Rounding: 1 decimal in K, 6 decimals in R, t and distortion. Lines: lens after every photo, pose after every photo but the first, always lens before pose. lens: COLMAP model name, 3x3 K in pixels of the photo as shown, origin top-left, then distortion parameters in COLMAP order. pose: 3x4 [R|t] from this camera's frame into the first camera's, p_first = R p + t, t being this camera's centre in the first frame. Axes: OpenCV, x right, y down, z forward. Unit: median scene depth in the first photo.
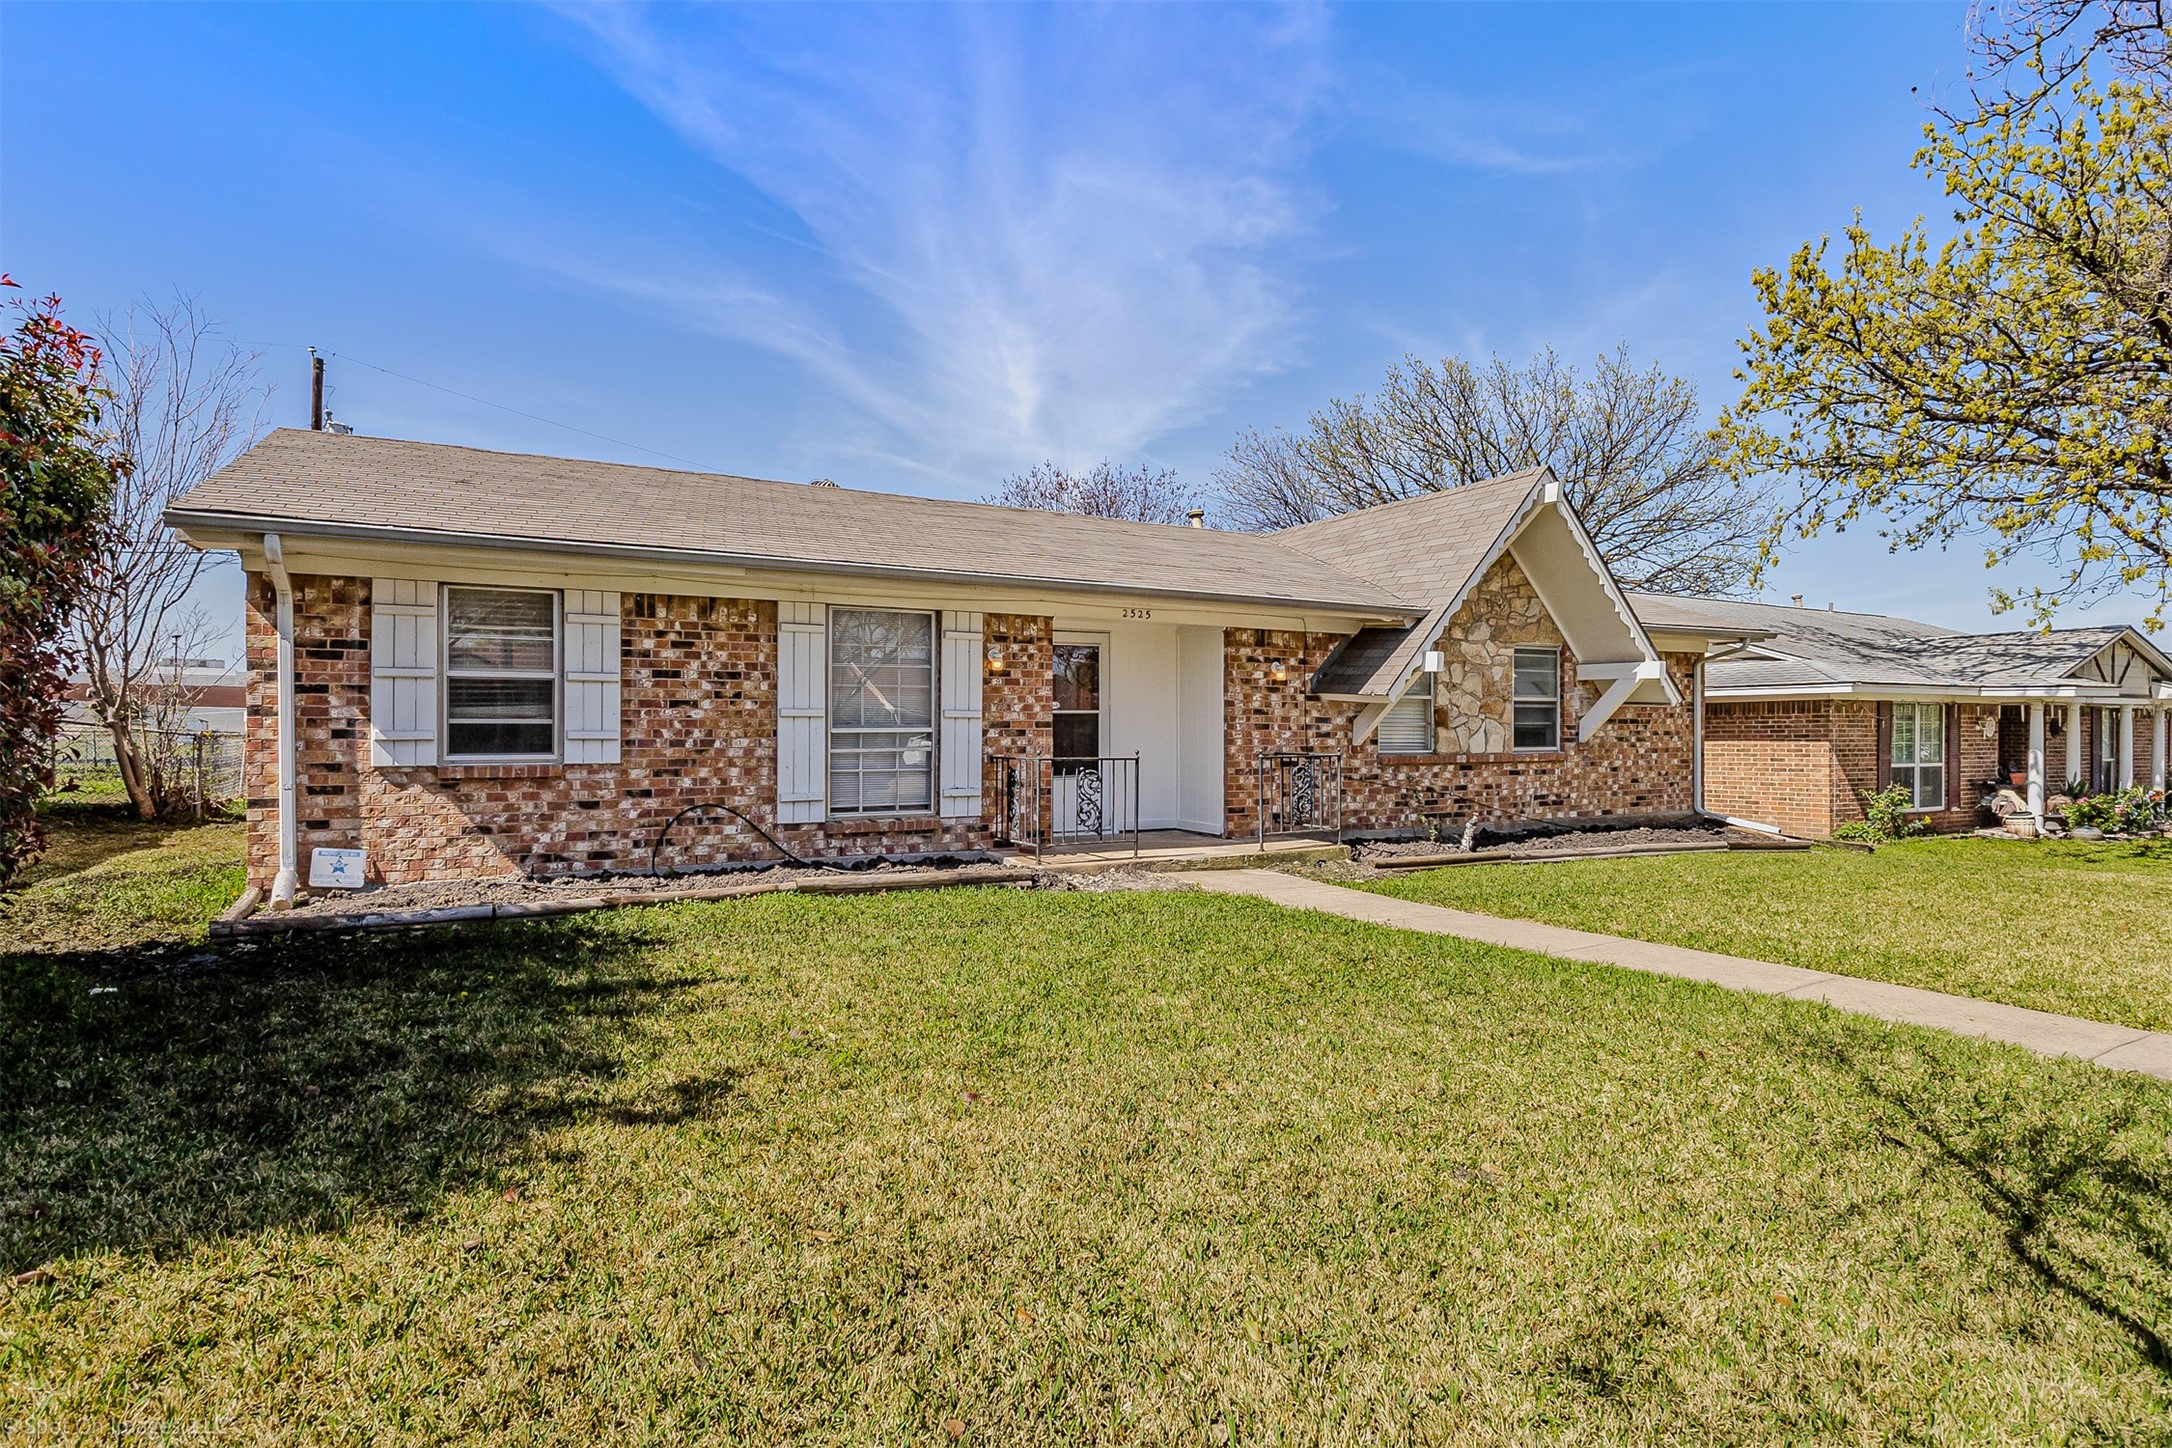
lens RADIAL K [[1110.3, 0, 1053.7], [0, 1110.3, 763.7], [0, 0, 1]] dist [0.005717, -0.000862]
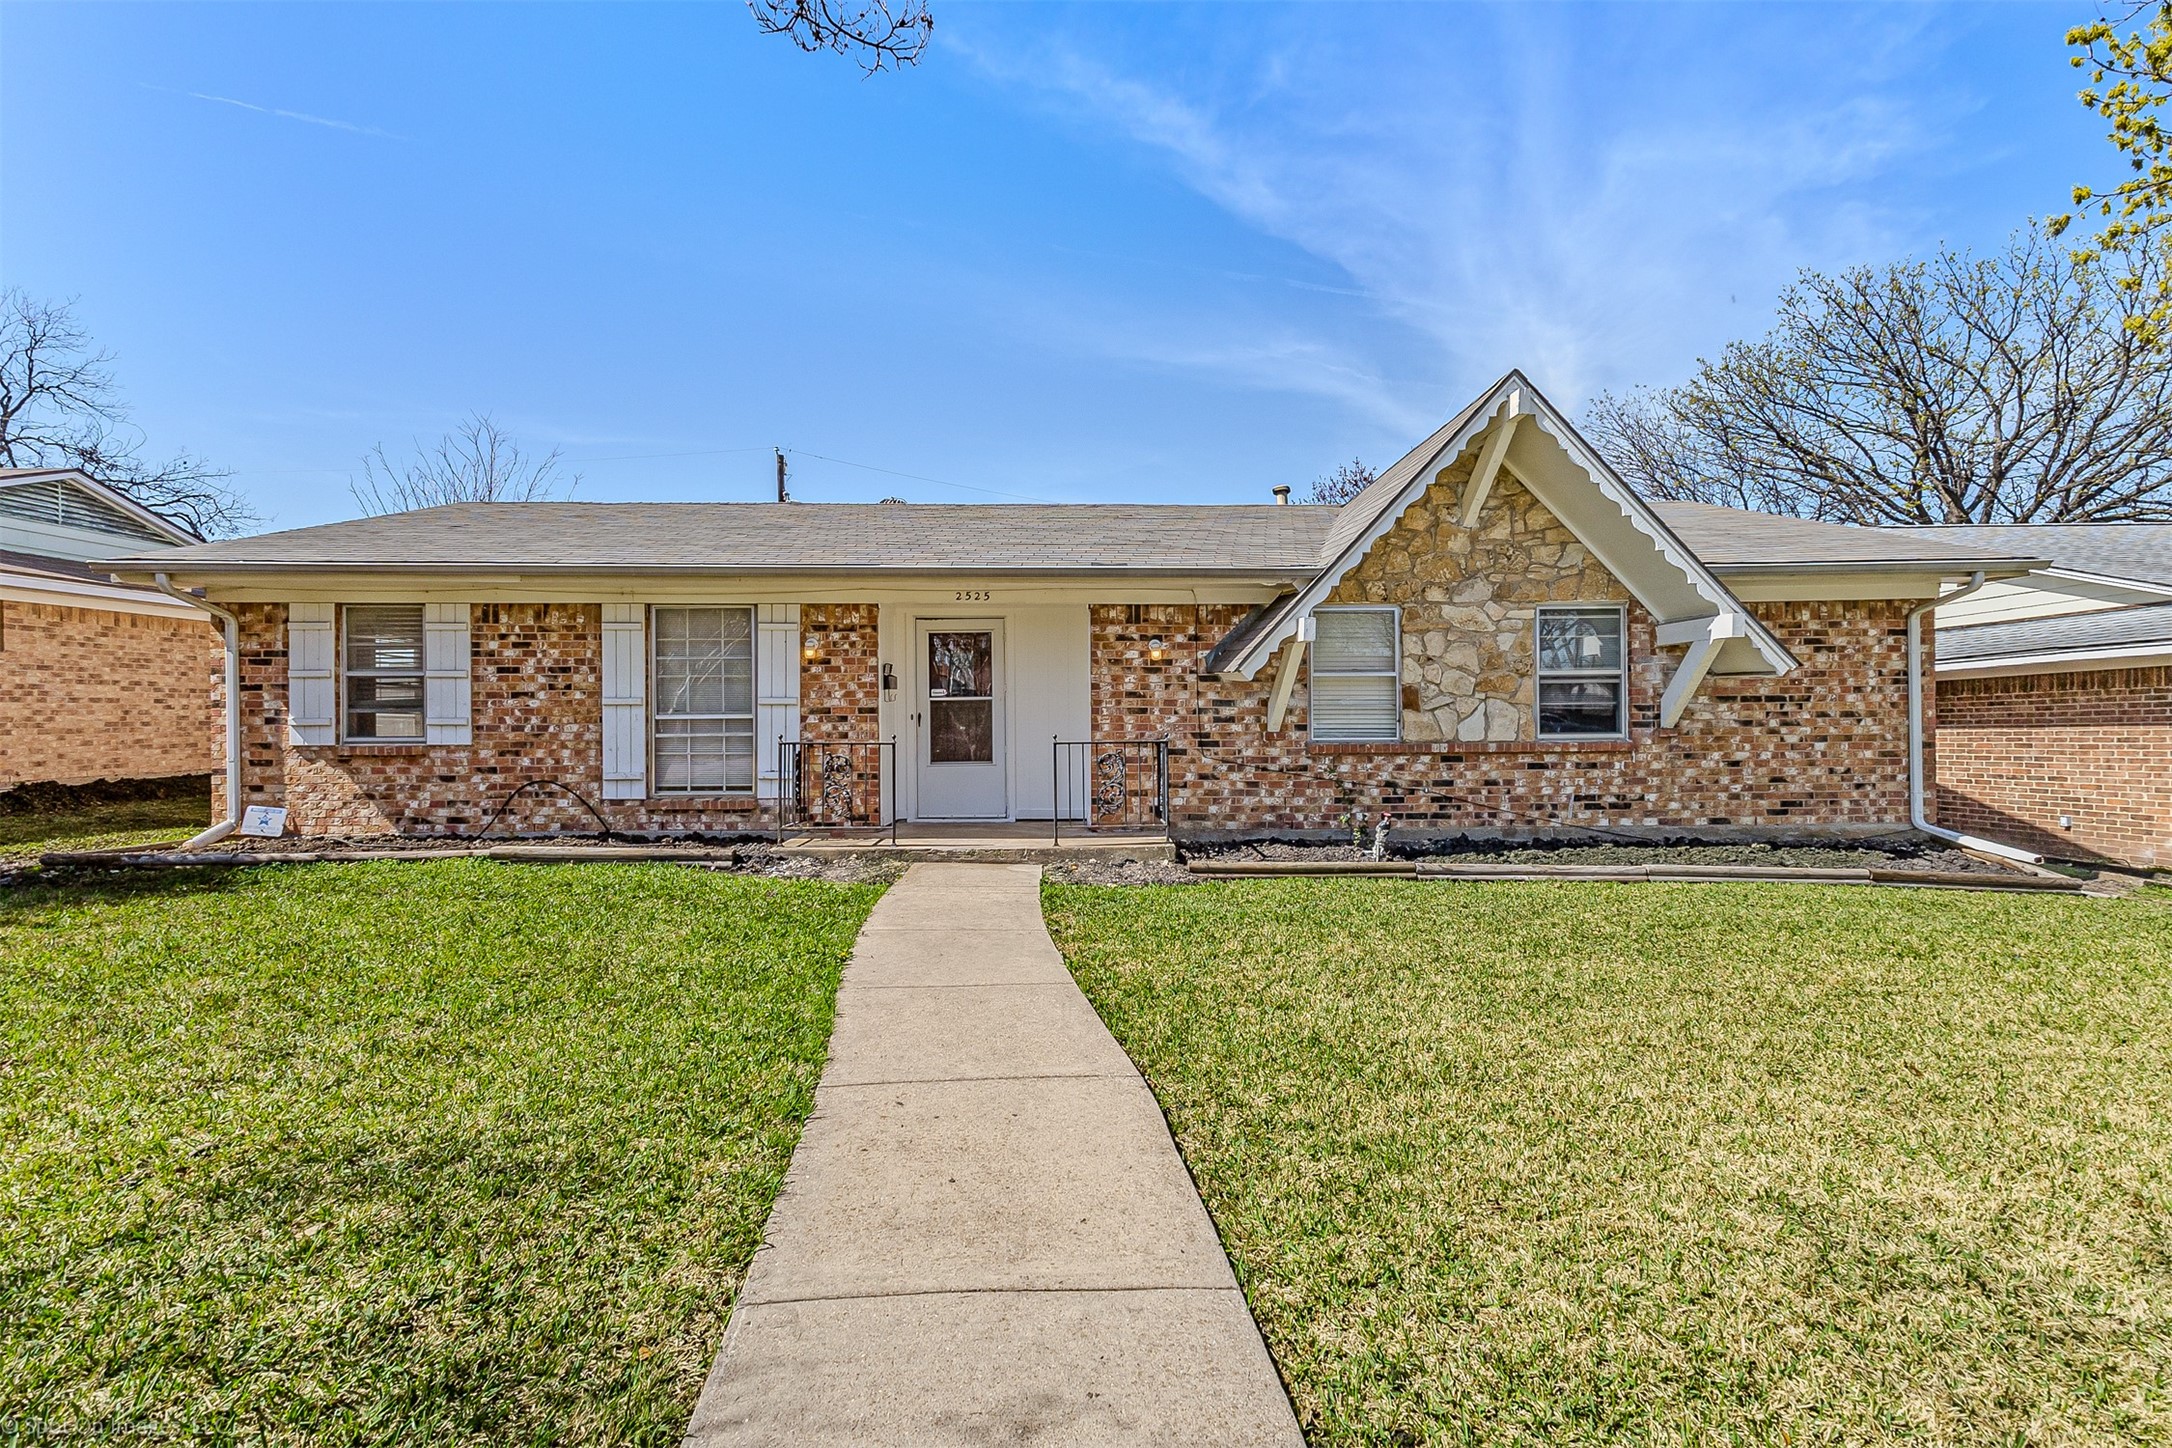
lens RADIAL K [[1008.3, 0, 1060.4], [0, 1008.3, 764.5], [0, 0, 1]] dist [0.023614, -0.000449]
pose [[0.888138, 0.007117, -0.459522, 0.571249], [-0.008705, 0.999961, -0.001338, 0.014008], [0.459495, 0.005189, 0.888165, 0.258740]]
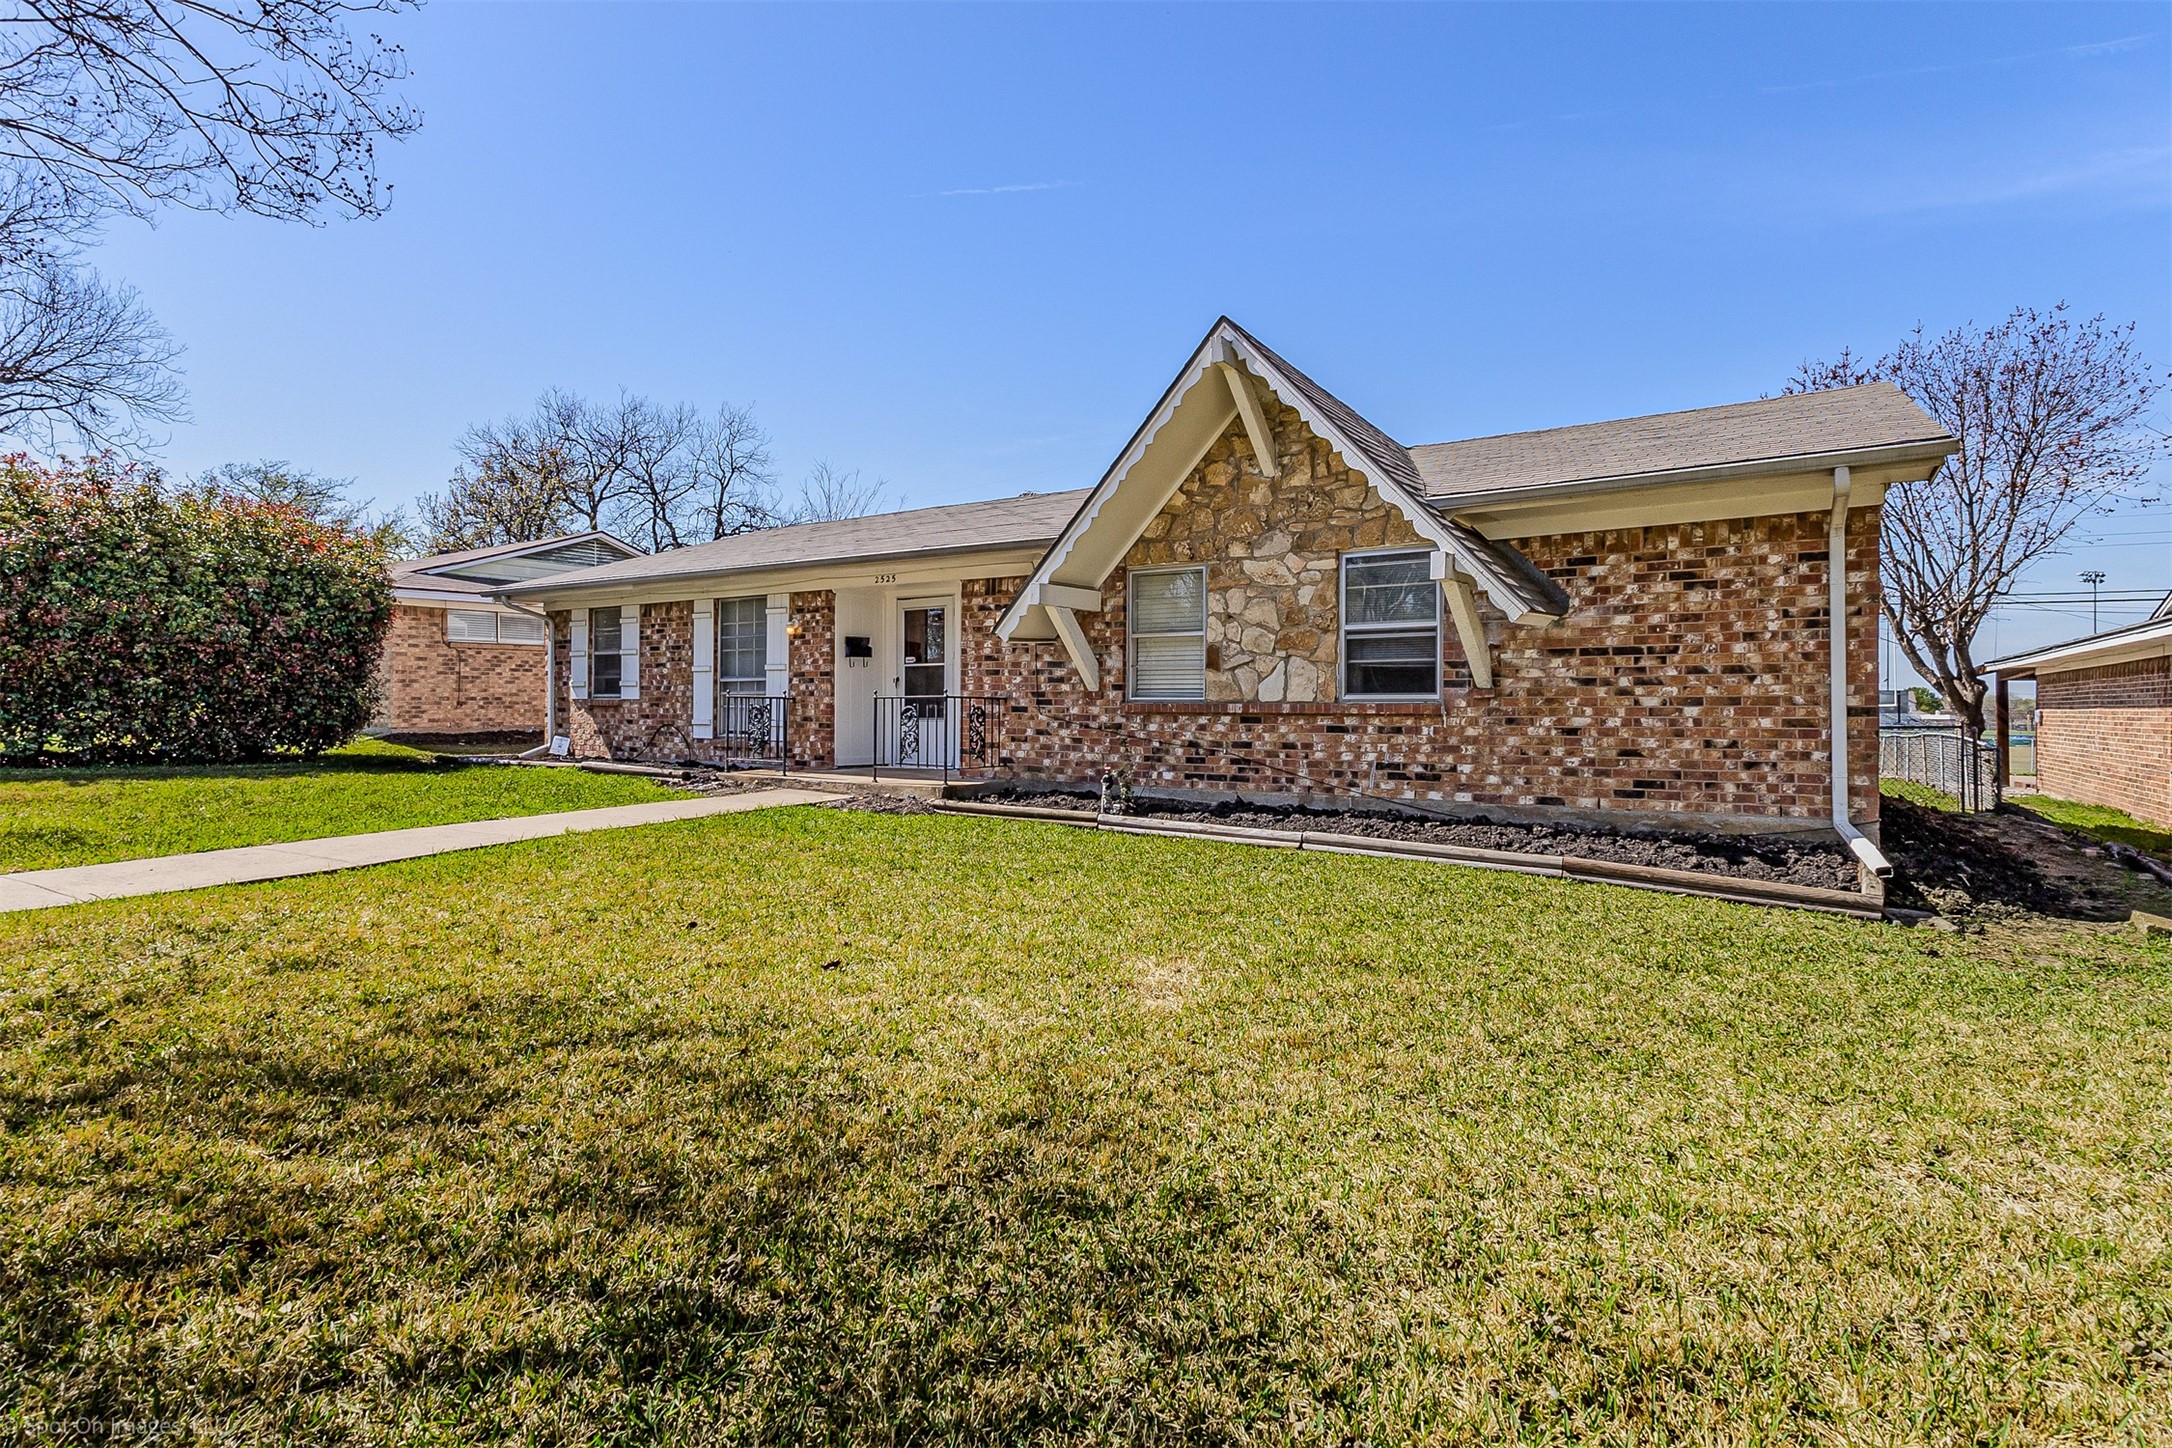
lens RADIAL K [[1028.1, 0, 1083.6], [0, 1028.1, 742.1], [0, 0, 1]] dist [0.014569, -0.003642]
pose [[0.484601, 0.030266, -0.874212, 1.185629], [-0.035051, 0.999270, 0.015166, 0.015451], [0.874033, 0.023293, 0.485308, 0.679999]]
